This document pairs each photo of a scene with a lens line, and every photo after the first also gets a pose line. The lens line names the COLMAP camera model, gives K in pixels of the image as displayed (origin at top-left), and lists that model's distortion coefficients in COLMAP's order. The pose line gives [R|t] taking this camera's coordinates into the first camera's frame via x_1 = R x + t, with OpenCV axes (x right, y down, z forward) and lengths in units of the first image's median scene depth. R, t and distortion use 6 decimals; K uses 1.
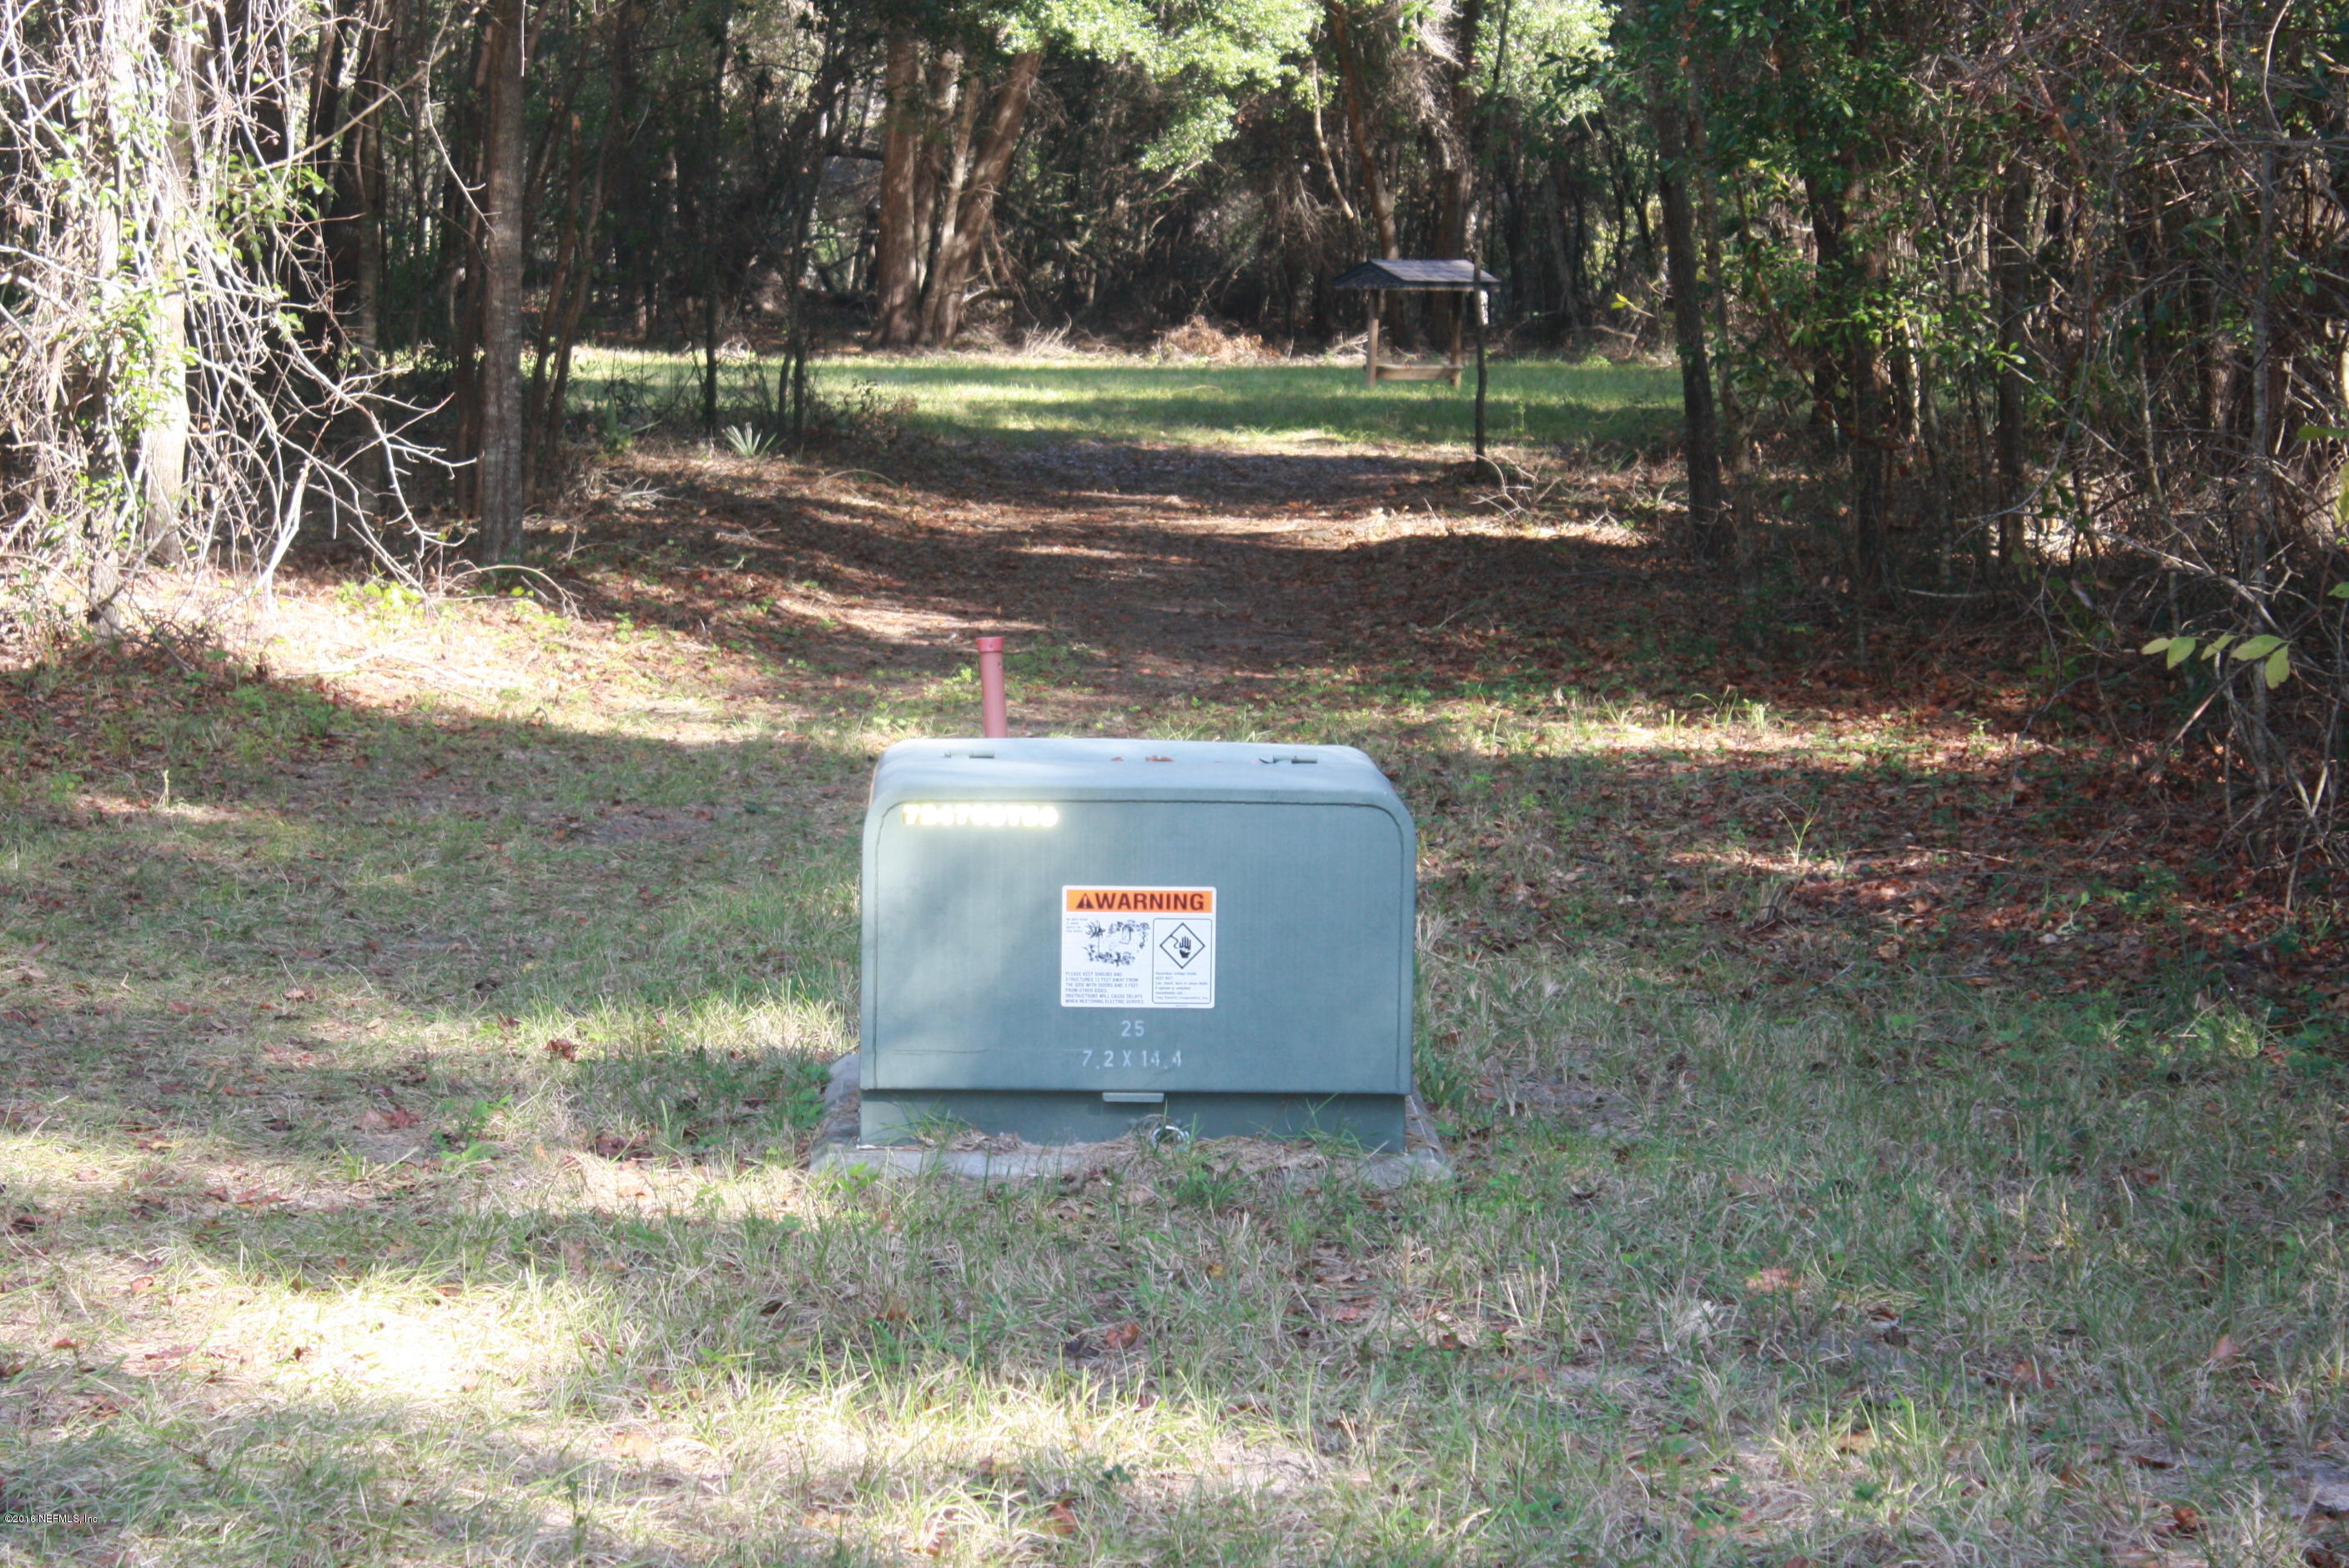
lens RADIAL K [[6003.7, 0, 1166.1], [0, 6003.7, 782.7], [0, 0, 1]] dist [0.043341, 0.000000]
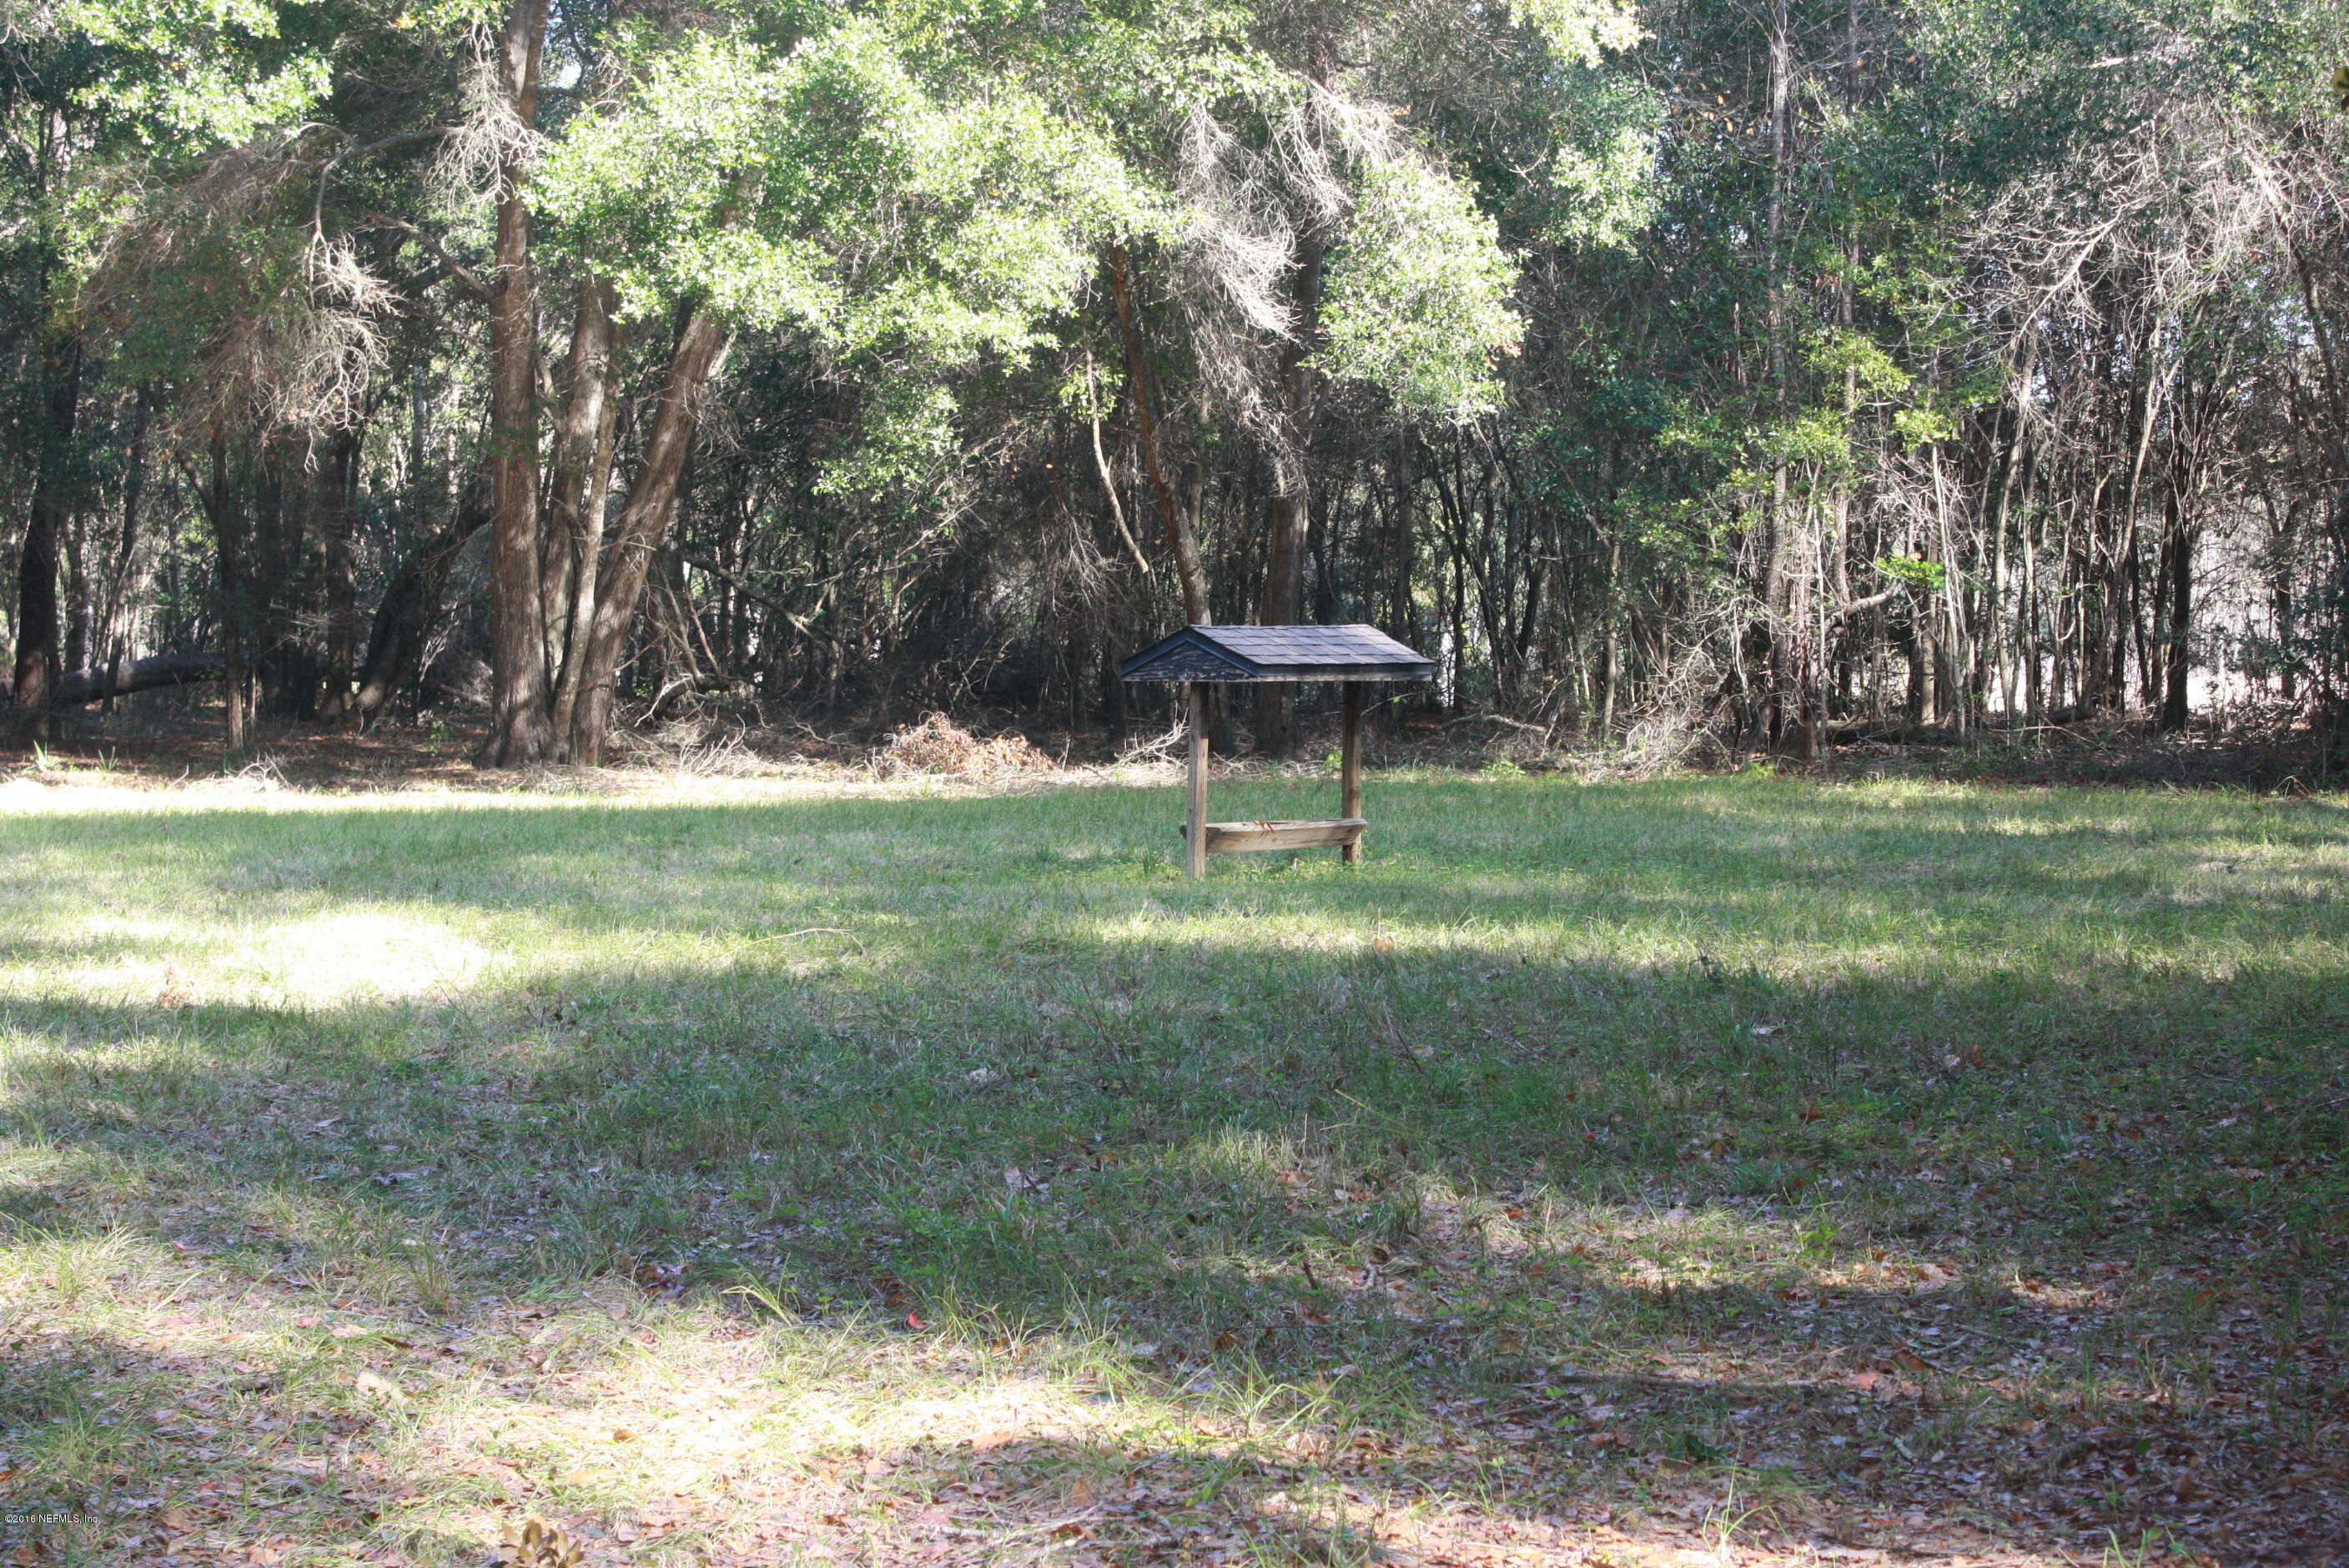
lens RADIAL K [[4381.6, 0, 1181.3], [0, 4381.6, 794.0], [0, 0, 1]] dist [0.550262, 0.000000]
pose [[0.999030, -0.022578, 0.037815, 0.015089], [0.024491, 0.998403, -0.050909, -0.041932], [-0.036605, 0.051786, 0.997987, 0.492150]]
